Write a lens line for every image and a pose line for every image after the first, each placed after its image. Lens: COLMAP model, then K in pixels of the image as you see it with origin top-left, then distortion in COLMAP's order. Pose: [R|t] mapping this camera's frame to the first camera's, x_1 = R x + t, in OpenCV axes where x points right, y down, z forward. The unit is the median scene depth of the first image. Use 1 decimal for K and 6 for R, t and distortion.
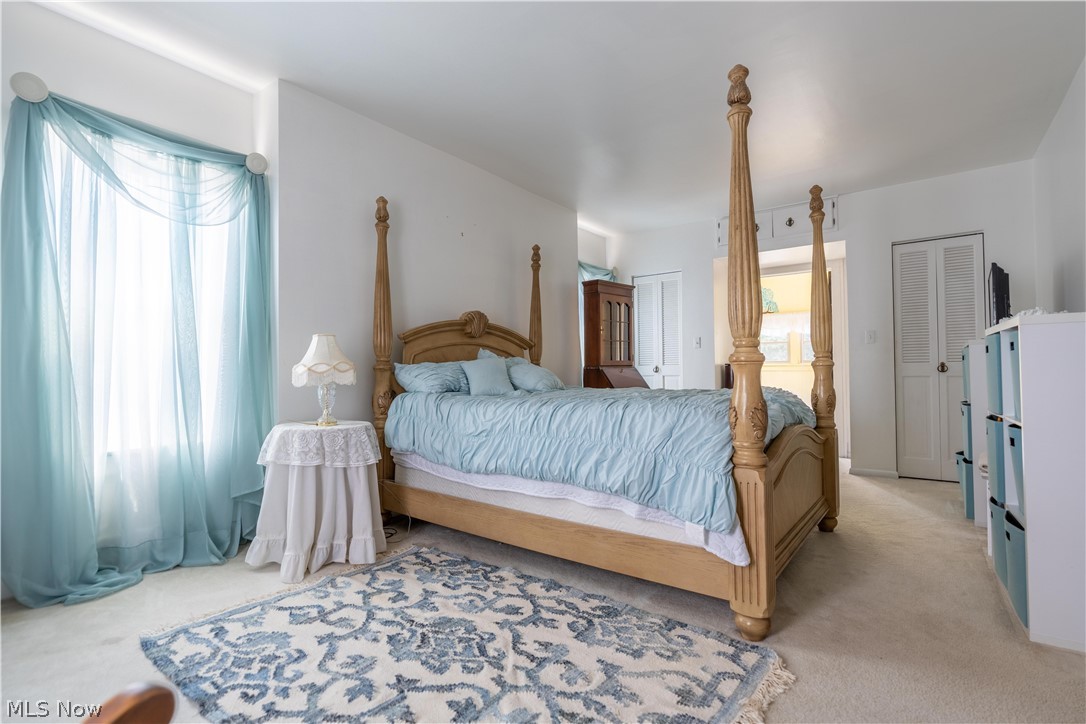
lens RADIAL K [[513.8, 0, 547.1], [0, 513.8, 365.2], [0, 0, 1]] dist [-0.003028, -0.000001]
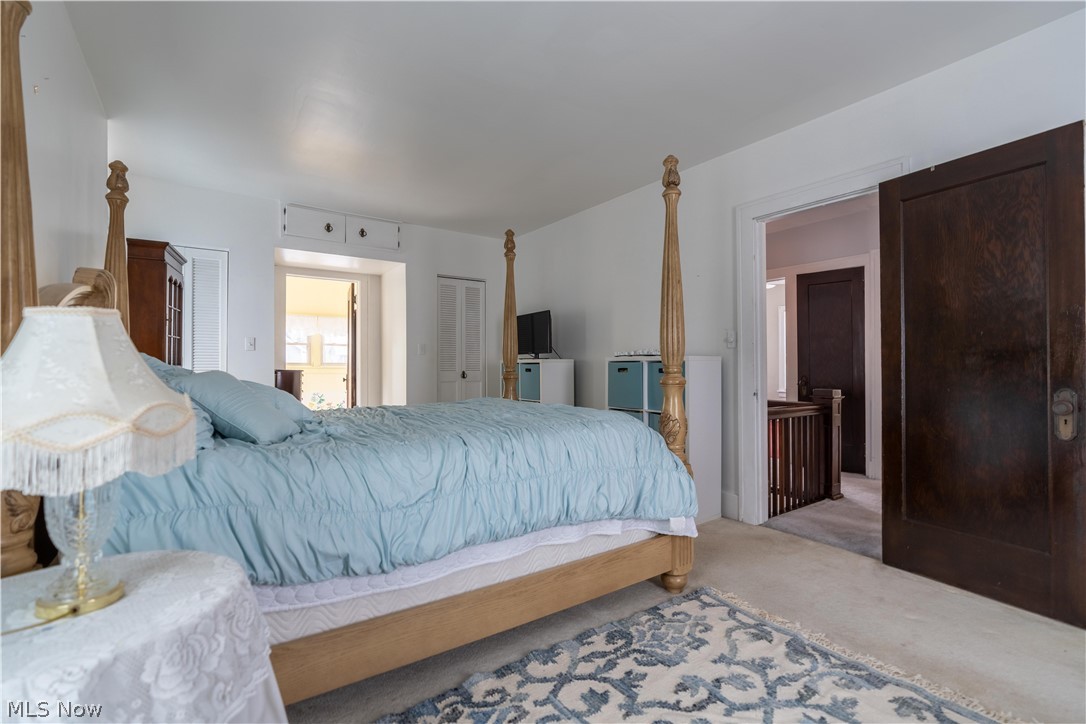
lens RADIAL K [[489.2, 0, 544.1], [0, 489.2, 364.1], [0, 0, 1]] dist [-0.009802, 0.002691]
pose [[0.302079, 0.012145, 0.953206, -0.839000], [-0.016678, 0.999833, -0.007453, -0.037969], [-0.953137, -0.013647, 0.302231, 0.868129]]
